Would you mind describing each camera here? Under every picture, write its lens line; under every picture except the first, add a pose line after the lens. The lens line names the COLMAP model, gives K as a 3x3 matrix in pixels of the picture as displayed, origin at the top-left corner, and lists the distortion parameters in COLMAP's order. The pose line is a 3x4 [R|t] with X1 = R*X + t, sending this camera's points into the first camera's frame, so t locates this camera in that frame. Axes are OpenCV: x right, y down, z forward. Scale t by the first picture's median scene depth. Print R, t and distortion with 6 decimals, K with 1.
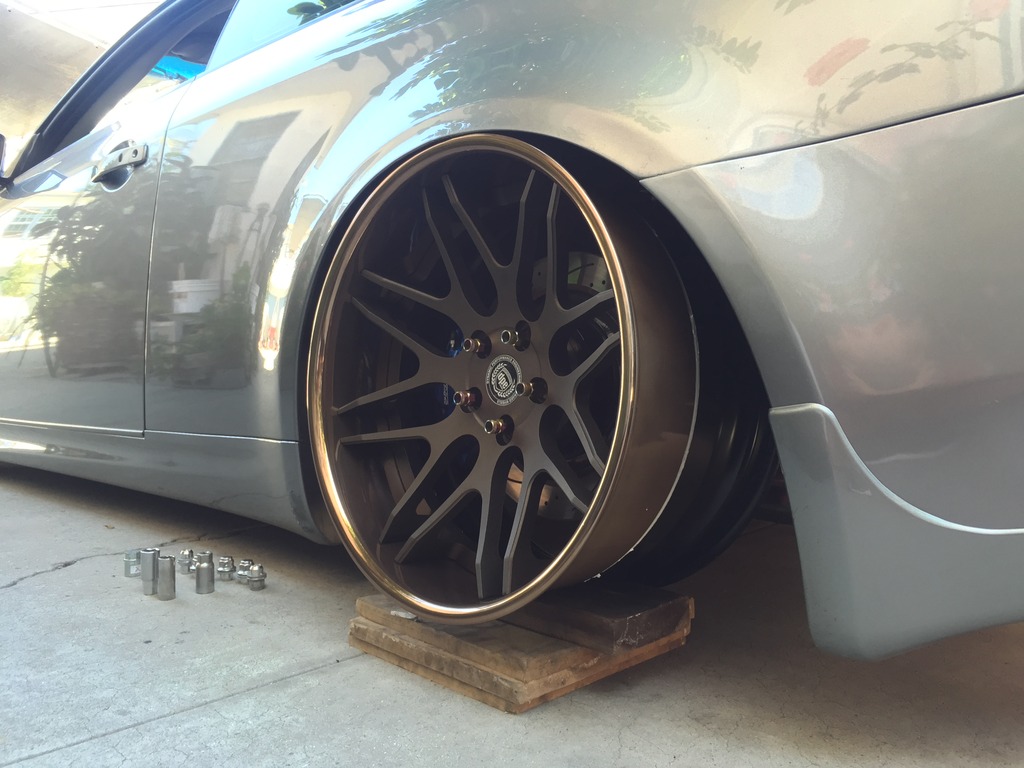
lens RADIAL K [[871.6, 0, 512.0], [0, 871.6, 384.0], [0, 0, 1]] dist [0.004812, 0.000054]
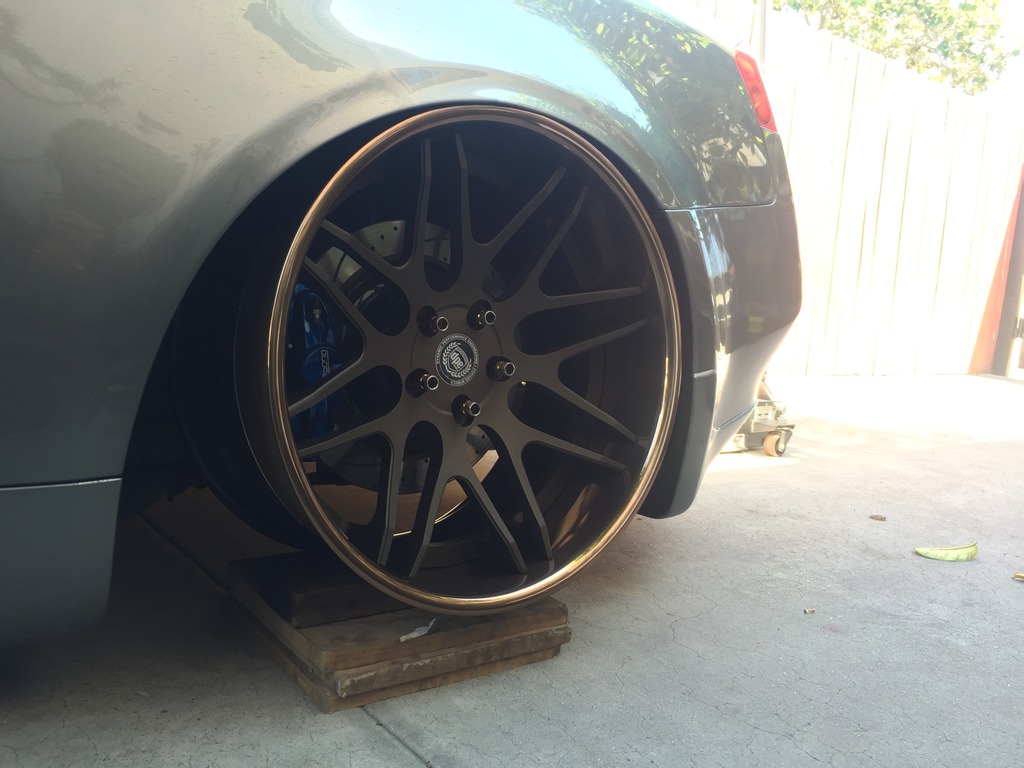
lens RADIAL K [[862.8, 0, 512.0], [0, 862.8, 384.0], [0, 0, 1]] dist [0.001008, 0.000293]
pose [[0.158259, -0.112338, 0.980986, -0.945573], [-0.036439, 0.992166, 0.119497, -0.094611], [-0.986725, -0.054657, 0.152926, 0.793455]]
